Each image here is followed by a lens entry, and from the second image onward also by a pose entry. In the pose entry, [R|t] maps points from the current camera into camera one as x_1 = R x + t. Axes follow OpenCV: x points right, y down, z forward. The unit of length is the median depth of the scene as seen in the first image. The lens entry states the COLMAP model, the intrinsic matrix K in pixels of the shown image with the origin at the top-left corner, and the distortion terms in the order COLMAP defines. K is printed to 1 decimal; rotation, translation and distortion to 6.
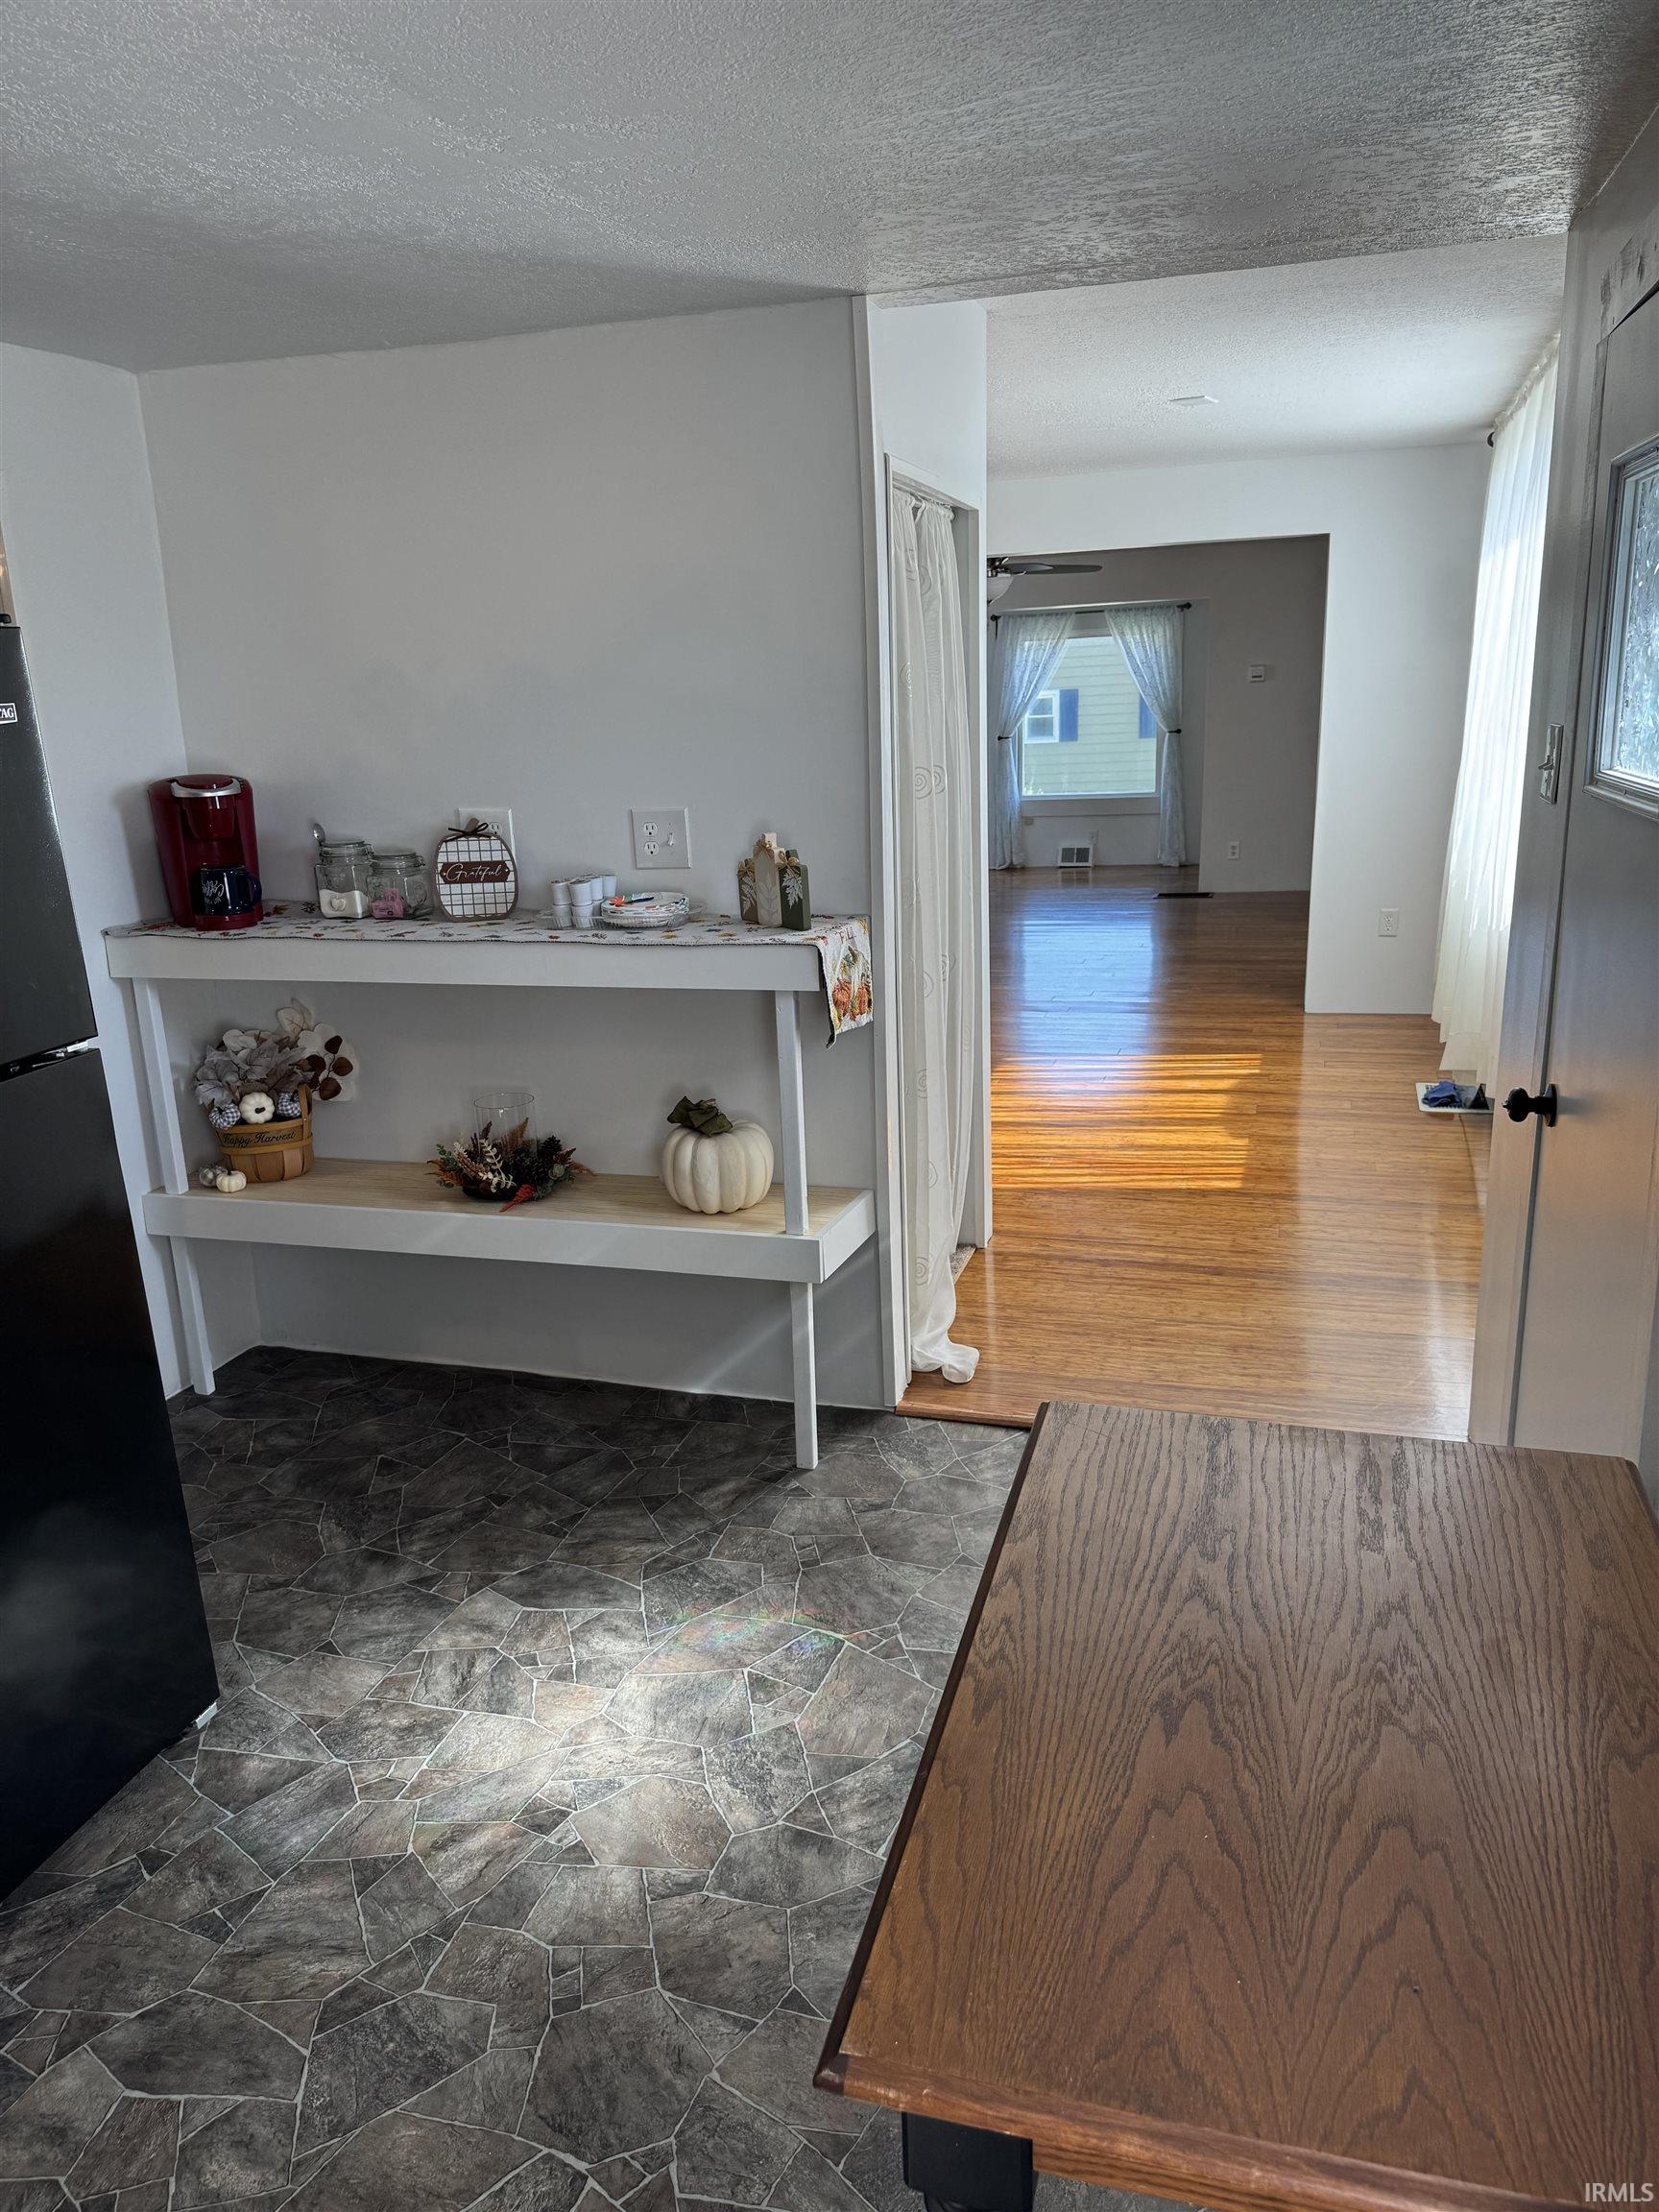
lens RADIAL K [[1535.0, 0, 829.5], [0, 1535.0, 1106.0], [0, 0, 1]] dist [0.137883, -0.202108]
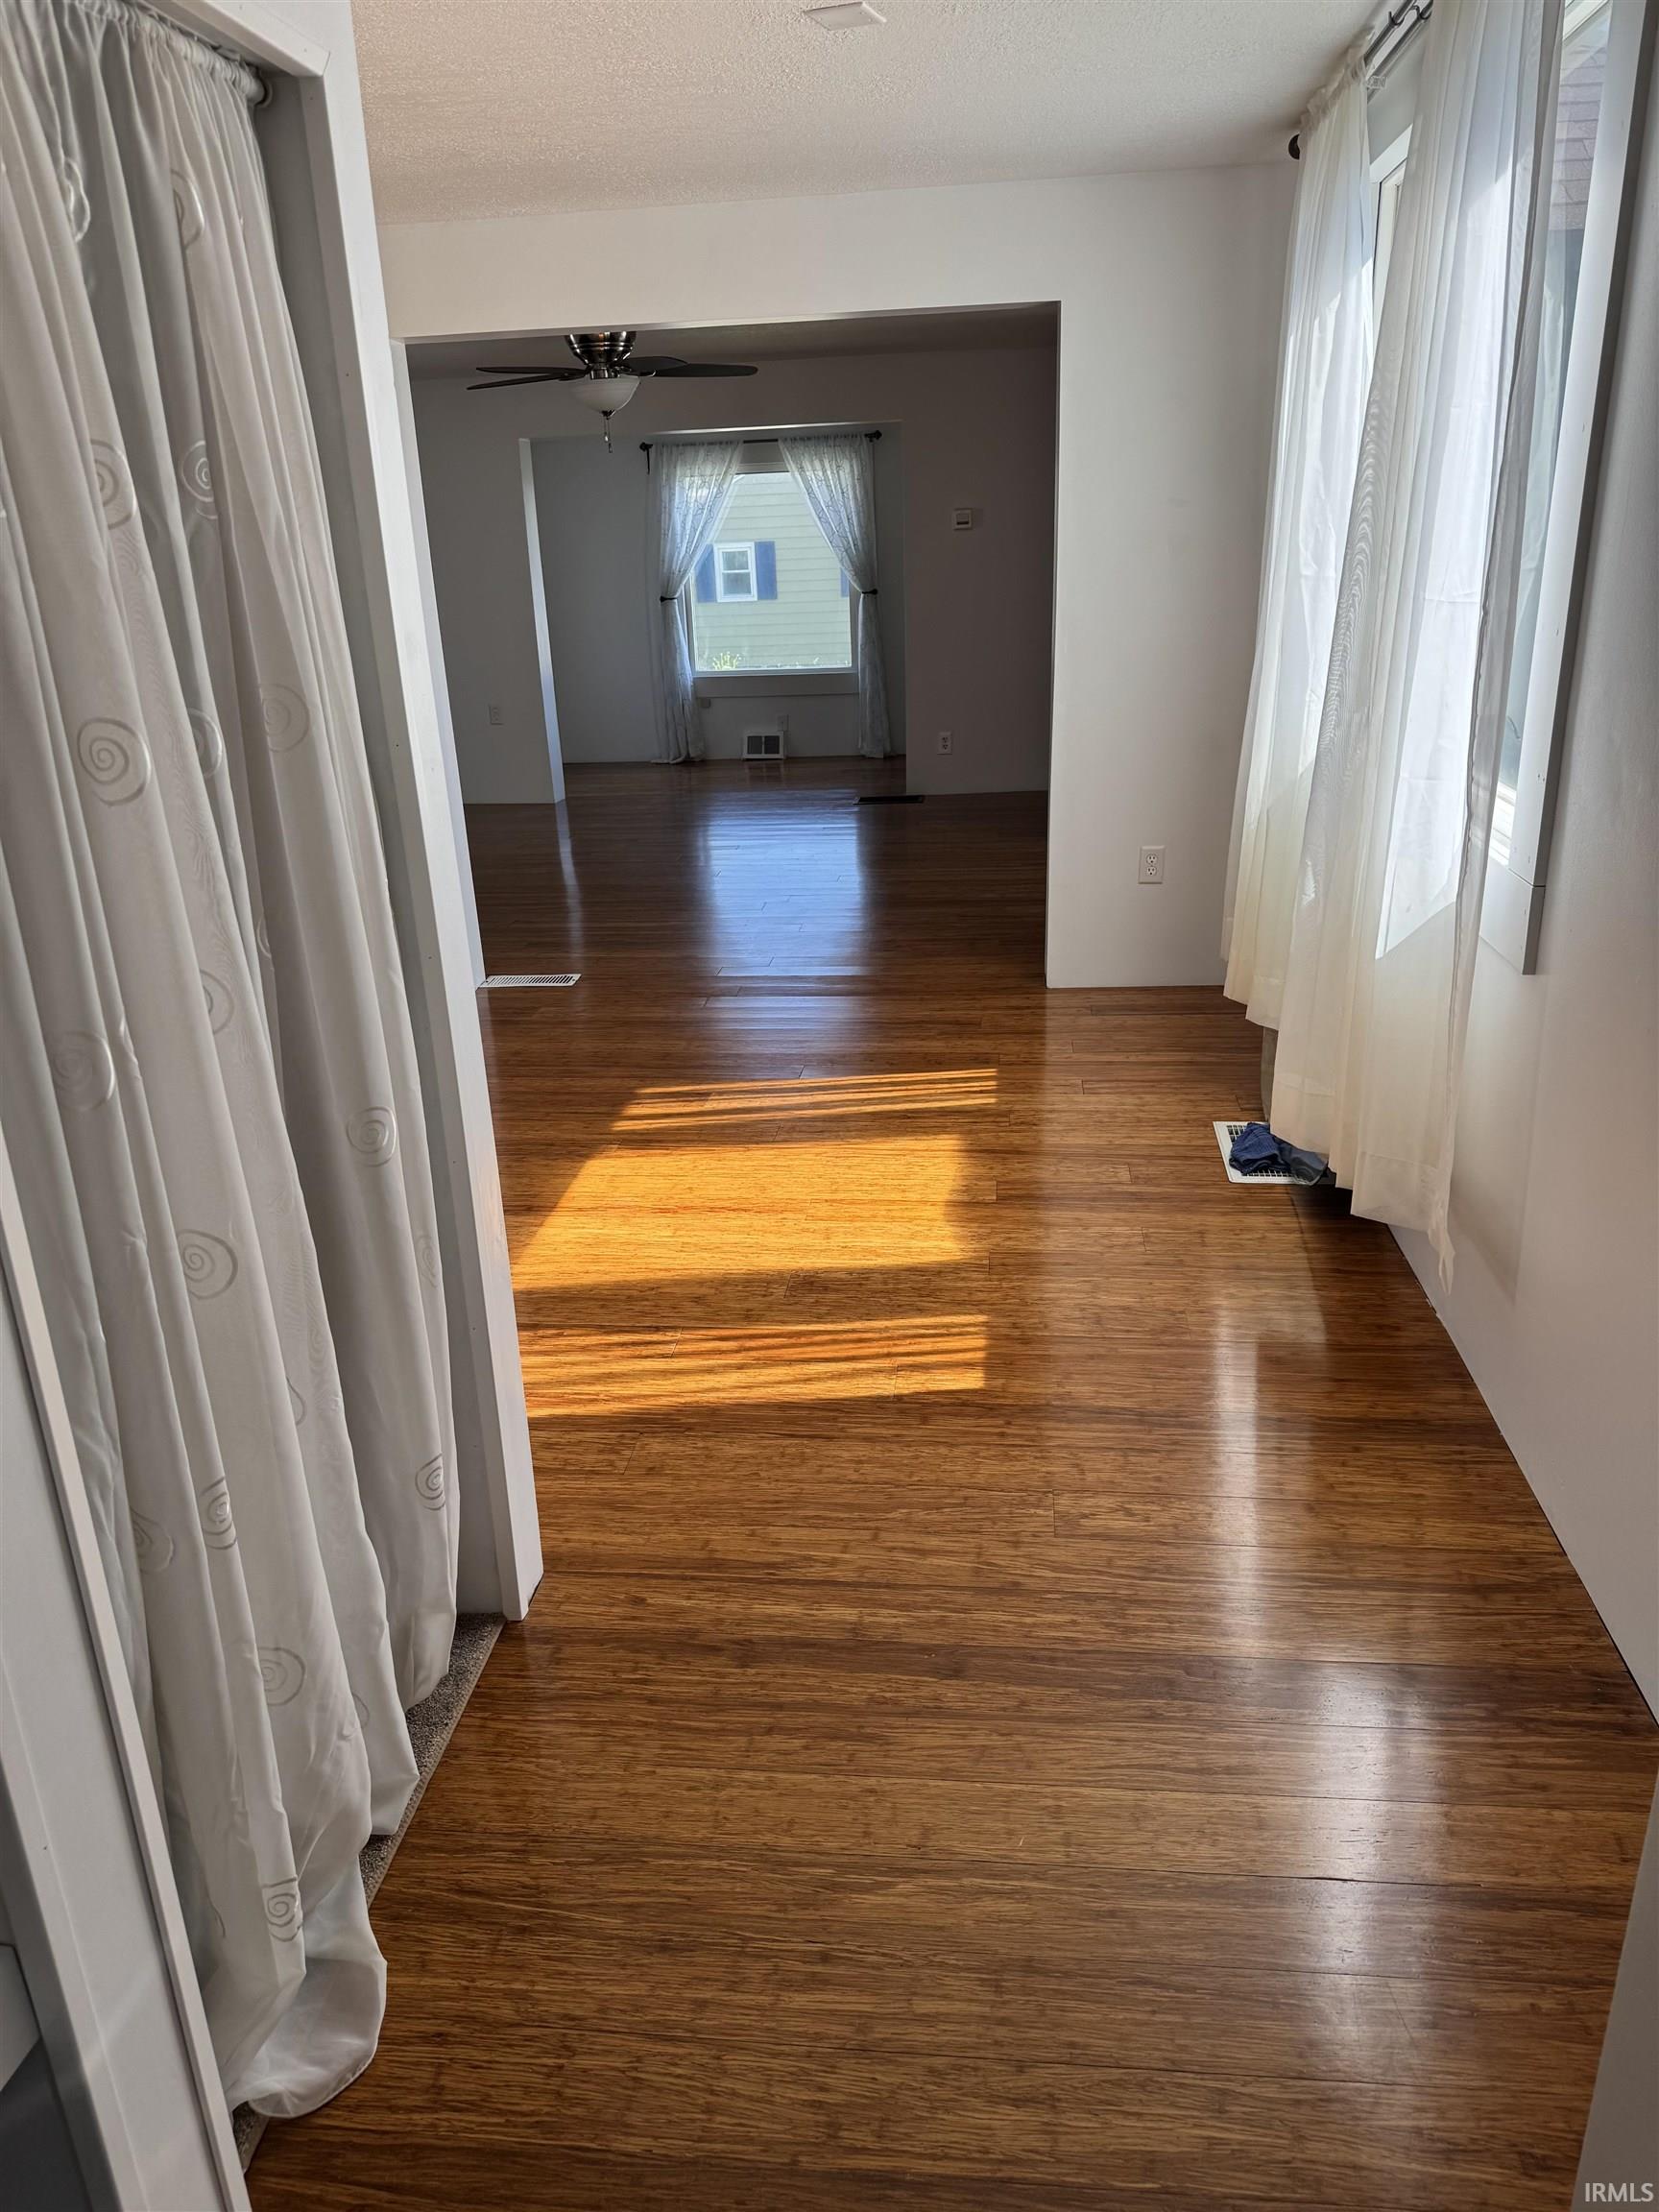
lens RADIAL K [[1535.0, 0, 829.5], [0, 1535.0, 1106.0], [0, 0, 1]] dist [0.137883, -0.202108]
pose [[0.983770, -0.061898, 0.168418, 0.072527], [0.047400, 0.994922, 0.088785, -0.071262], [-0.173058, -0.079361, 0.981709, 0.276671]]
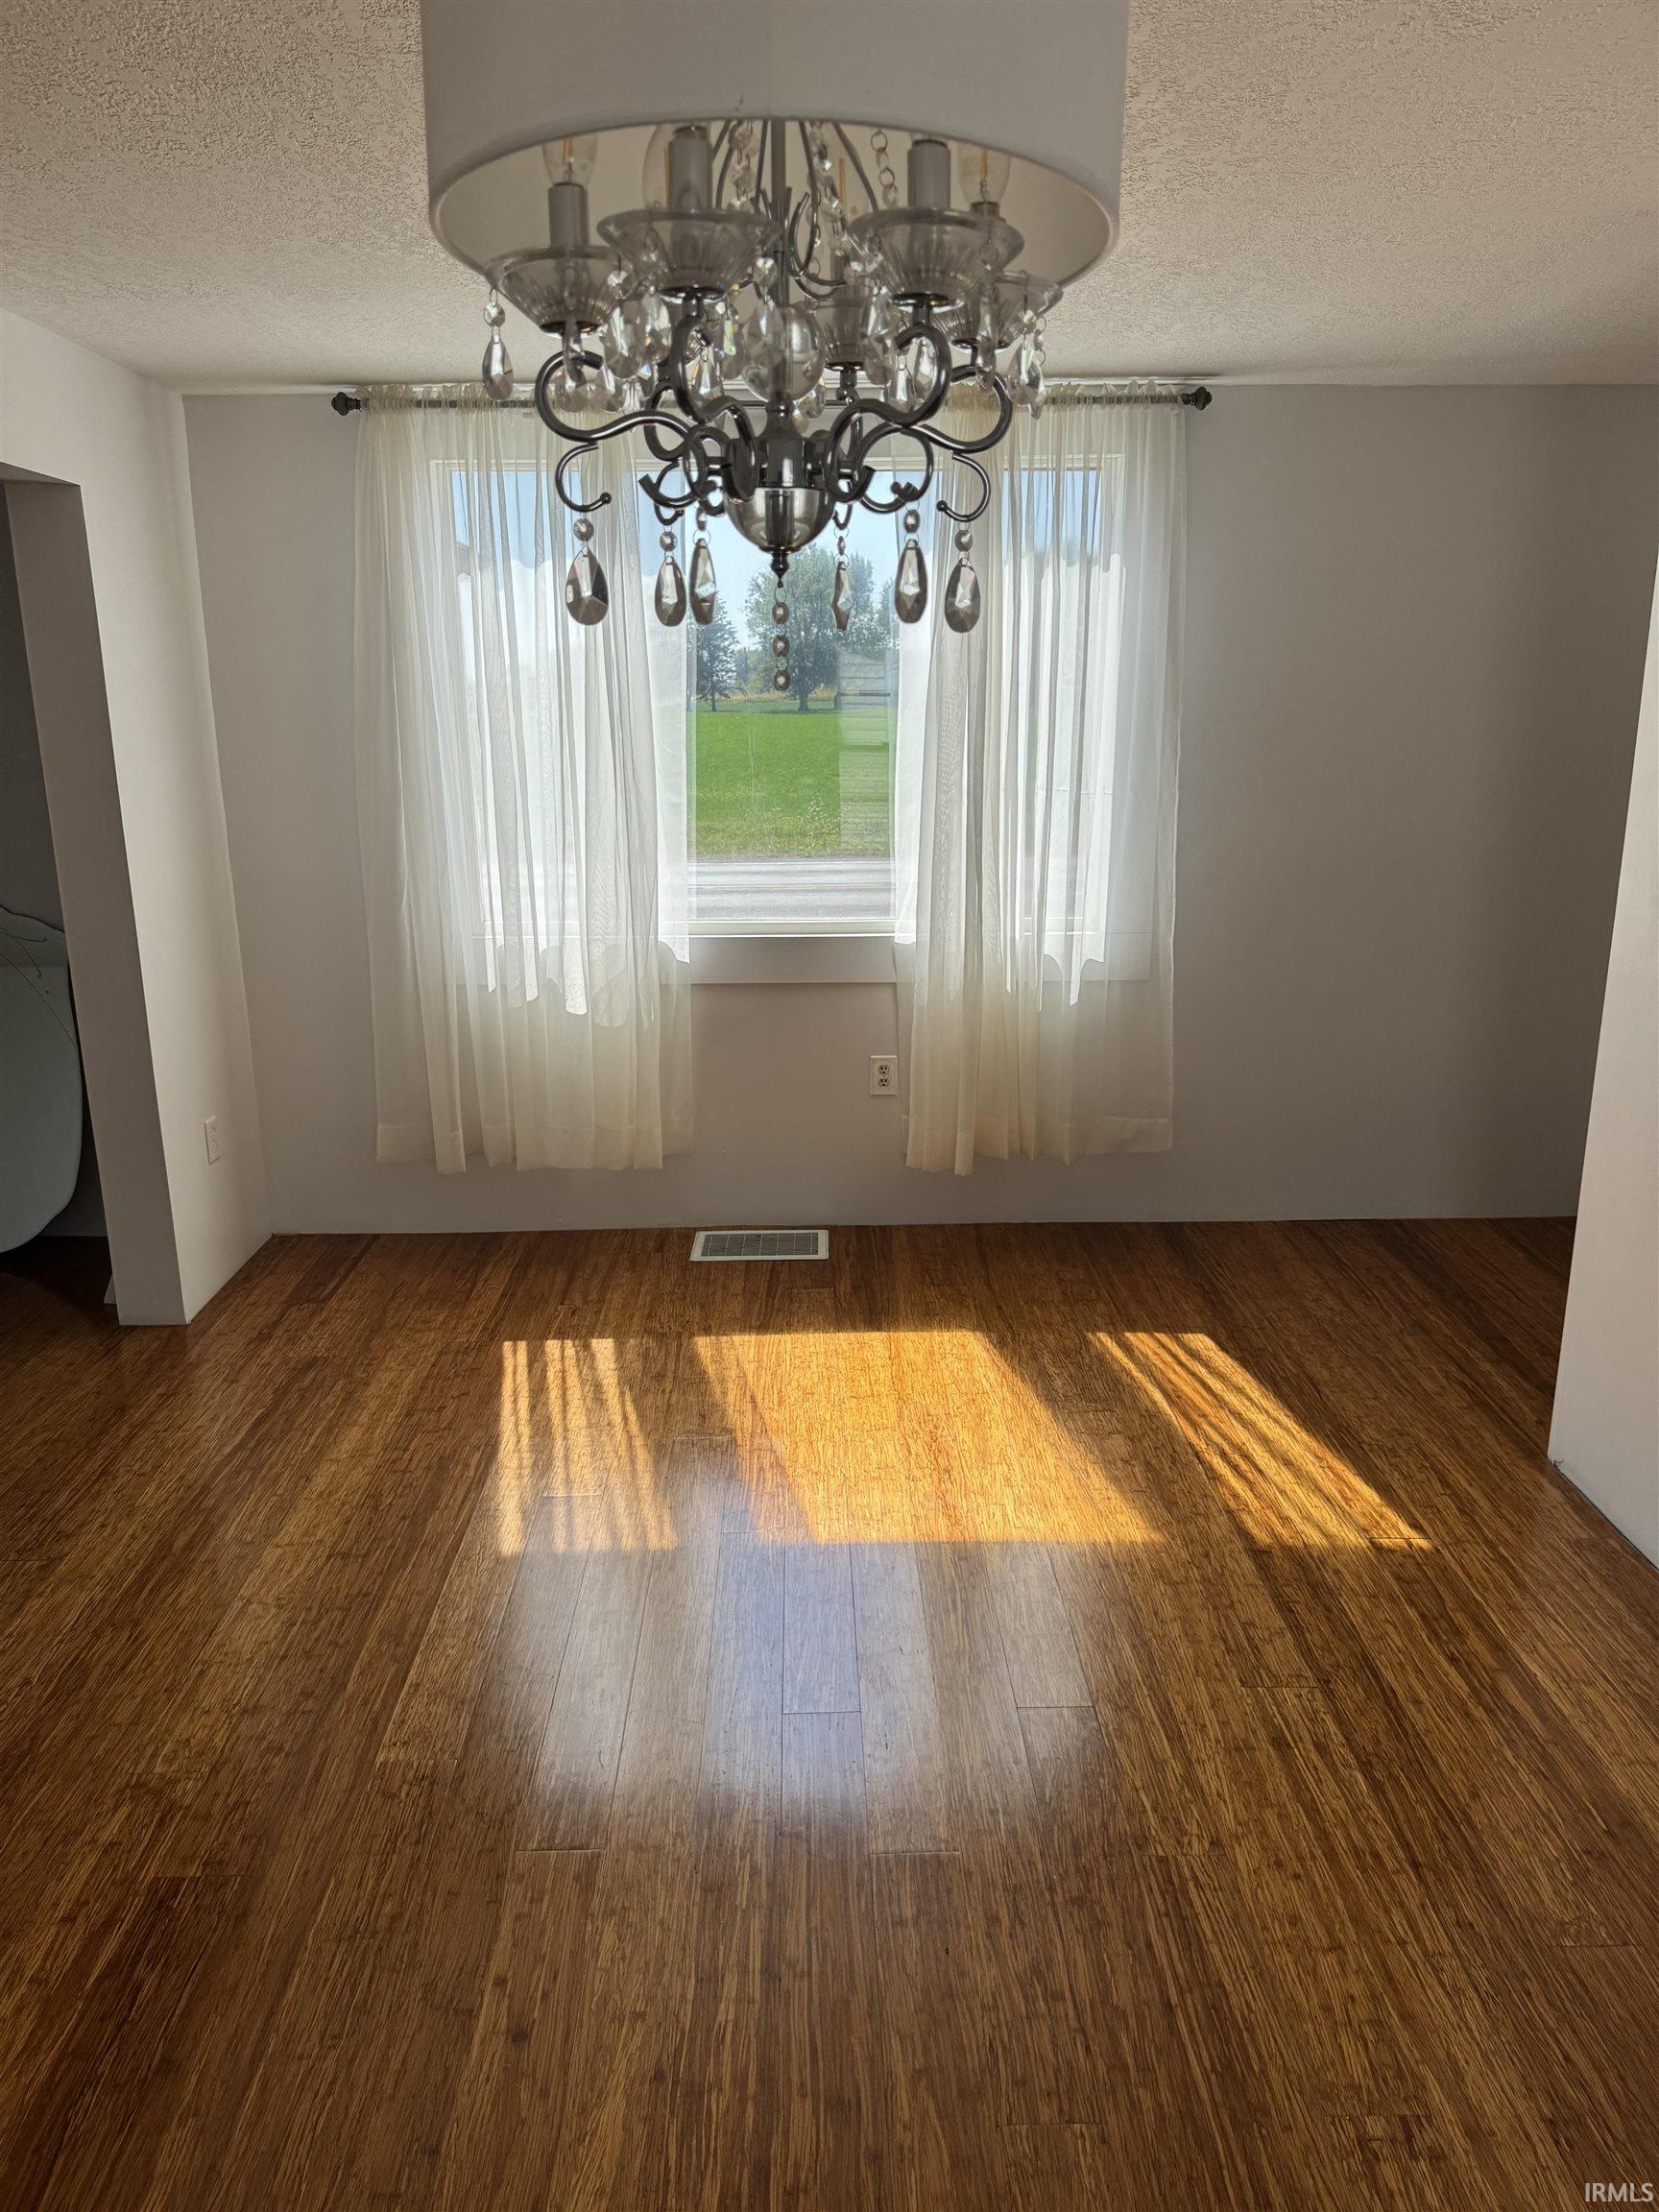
lens RADIAL K [[1566.6, 0, 829.5], [0, 1566.6, 1106.0], [0, 0, 1]] dist [0.023526, -0.045753]
pose [[-0.300870, -0.203833, 0.931627, -0.277061], [0.270578, 0.918502, 0.288344, -0.228400], [-0.914475, 0.338832, -0.221197, 0.853887]]
